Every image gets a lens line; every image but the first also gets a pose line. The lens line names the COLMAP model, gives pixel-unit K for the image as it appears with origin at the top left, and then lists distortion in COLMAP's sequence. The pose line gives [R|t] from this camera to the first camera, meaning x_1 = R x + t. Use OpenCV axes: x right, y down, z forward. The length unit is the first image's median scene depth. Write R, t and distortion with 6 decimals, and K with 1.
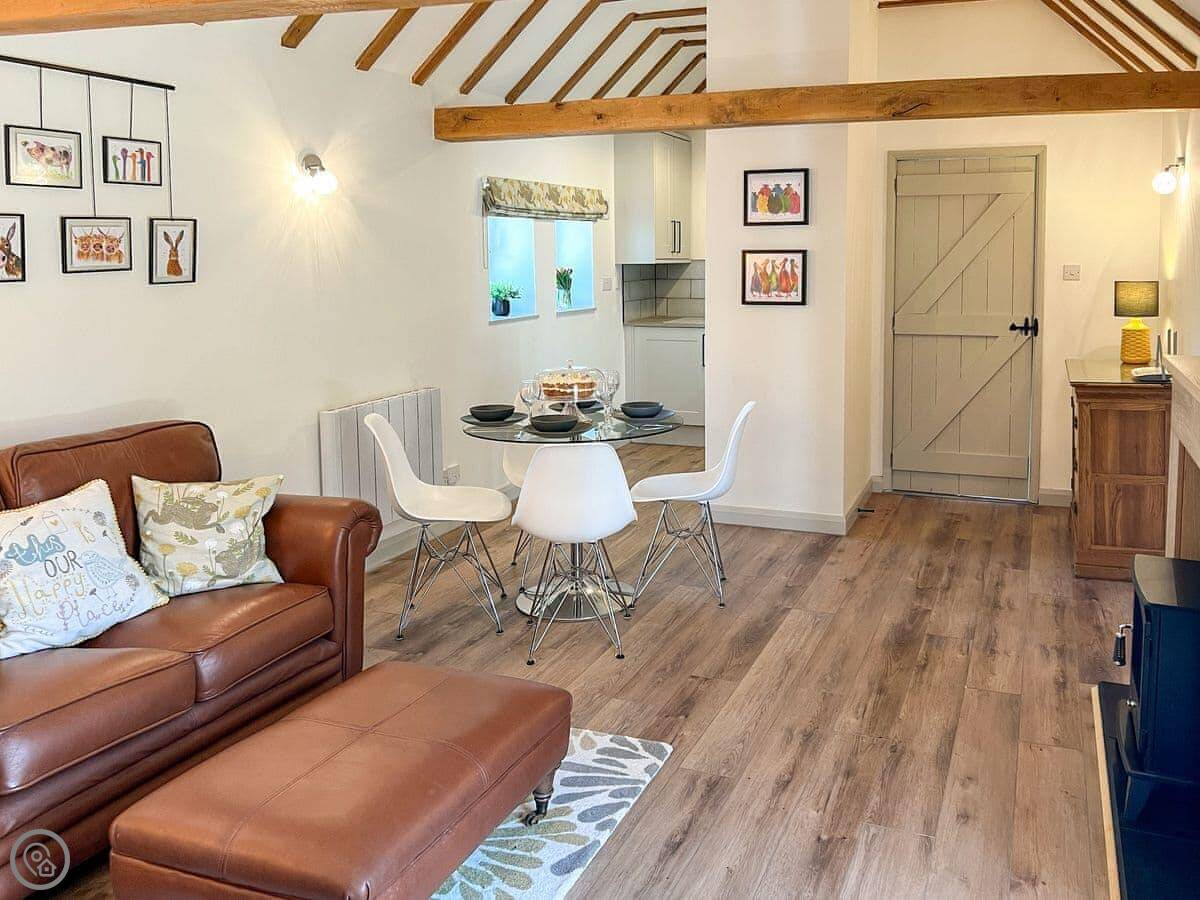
lens RADIAL K [[1010.0, 0, 600.9], [0, 1010.0, 431.6], [0, 0, 1]] dist [0.101459, -0.146964]
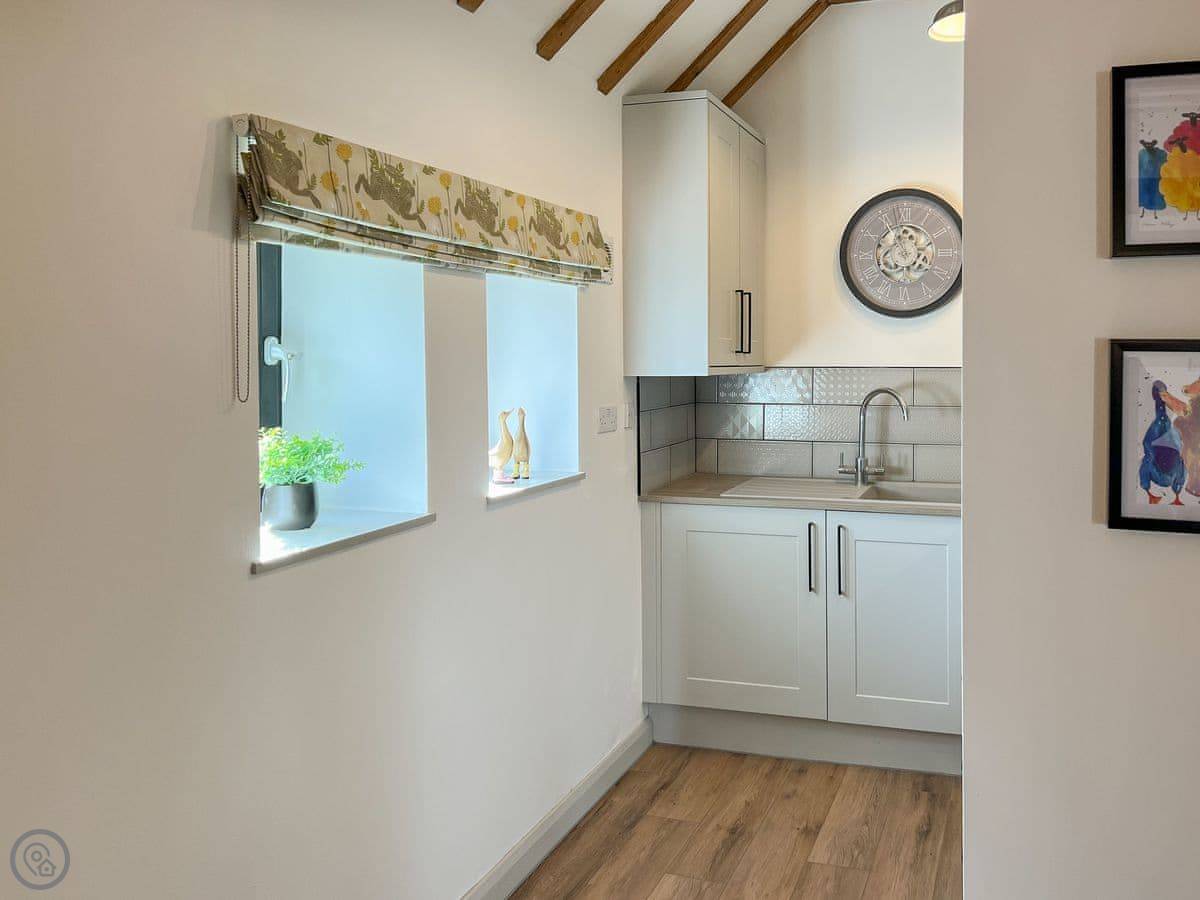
lens RADIAL K [[1081.4, 0, 598.6], [0, 1081.4, 361.5], [0, 0, 1]] dist [-0.053495, 0.024098]
pose [[0.999904, -0.000657, 0.013823, -0.006992], [0.003037, 0.984939, -0.172873, -0.110711], [-0.013501, 0.172898, 0.984847, 0.644167]]
